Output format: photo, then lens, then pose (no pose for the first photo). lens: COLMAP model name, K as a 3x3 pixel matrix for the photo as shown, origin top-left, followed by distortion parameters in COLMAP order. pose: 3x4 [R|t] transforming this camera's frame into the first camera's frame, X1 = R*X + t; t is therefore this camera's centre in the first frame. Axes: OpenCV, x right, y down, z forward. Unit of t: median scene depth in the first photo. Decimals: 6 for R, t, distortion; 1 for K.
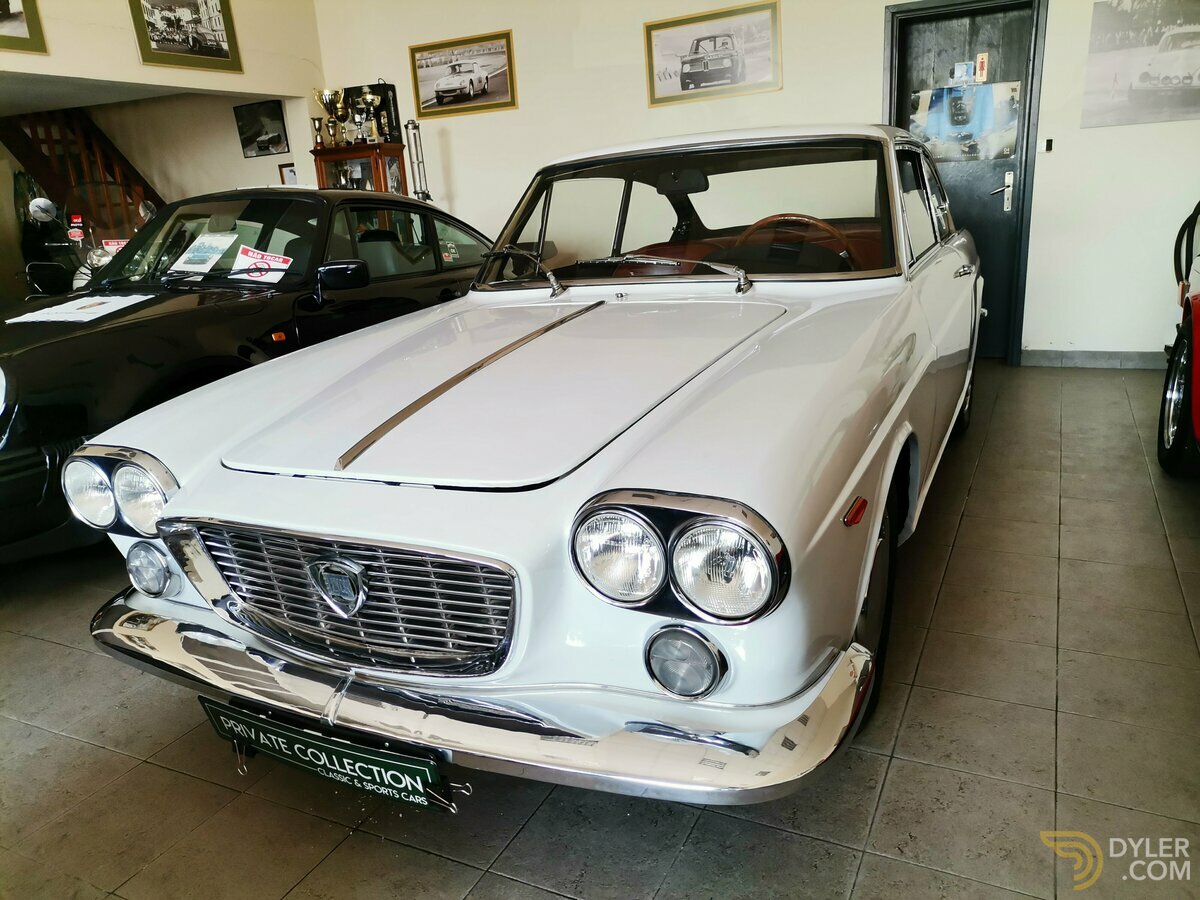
lens RADIAL K [[897.0, 0, 600.0], [0, 897.0, 450.0], [0, 0, 1]] dist [0.009606, 0.011763]
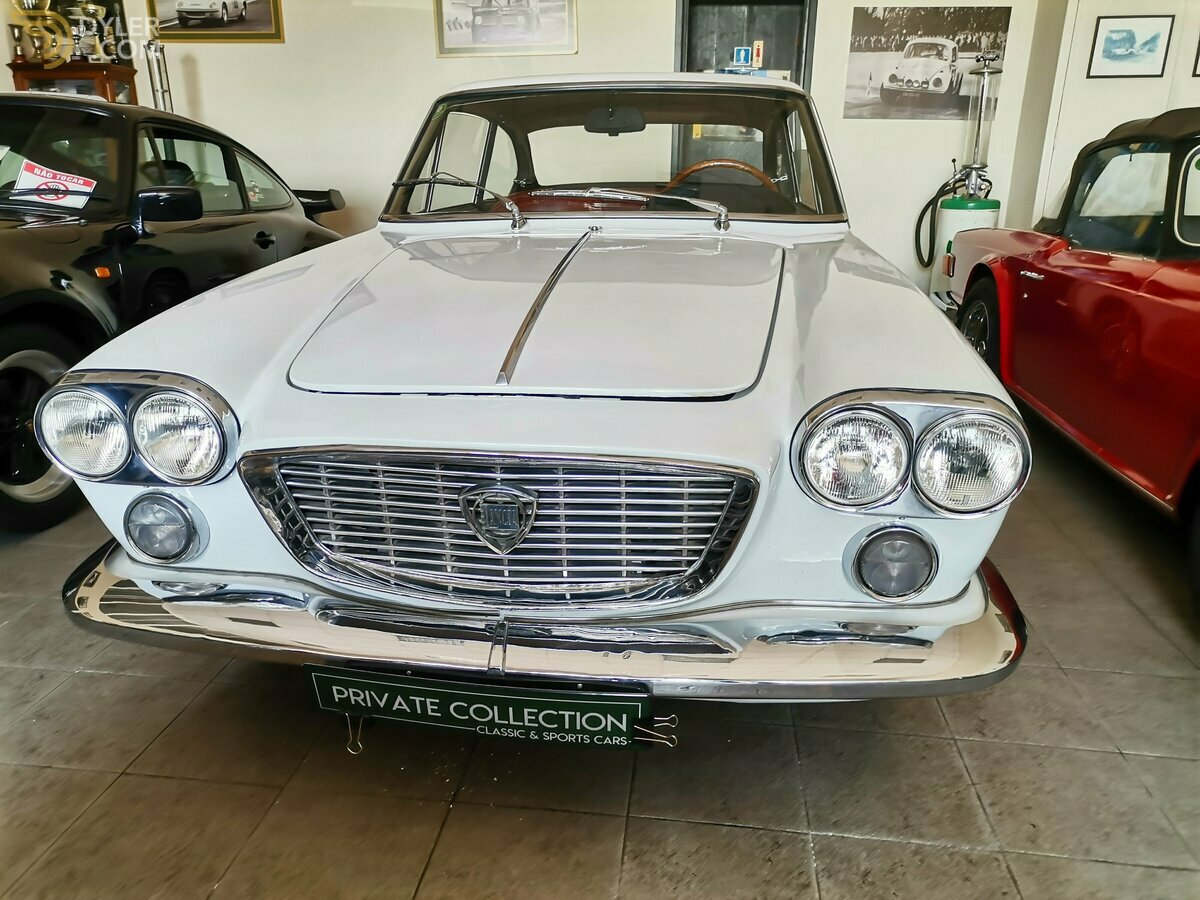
lens RADIAL K [[900.1, 0, 600.0], [0, 900.1, 450.0], [0, 0, 1]] dist [0.011162, 0.005189]
pose [[0.940814, -0.032961, 0.337316, -0.152782], [0.026028, 0.999347, 0.025056, 0.020486], [-0.337922, -0.014793, 0.941058, 0.042988]]
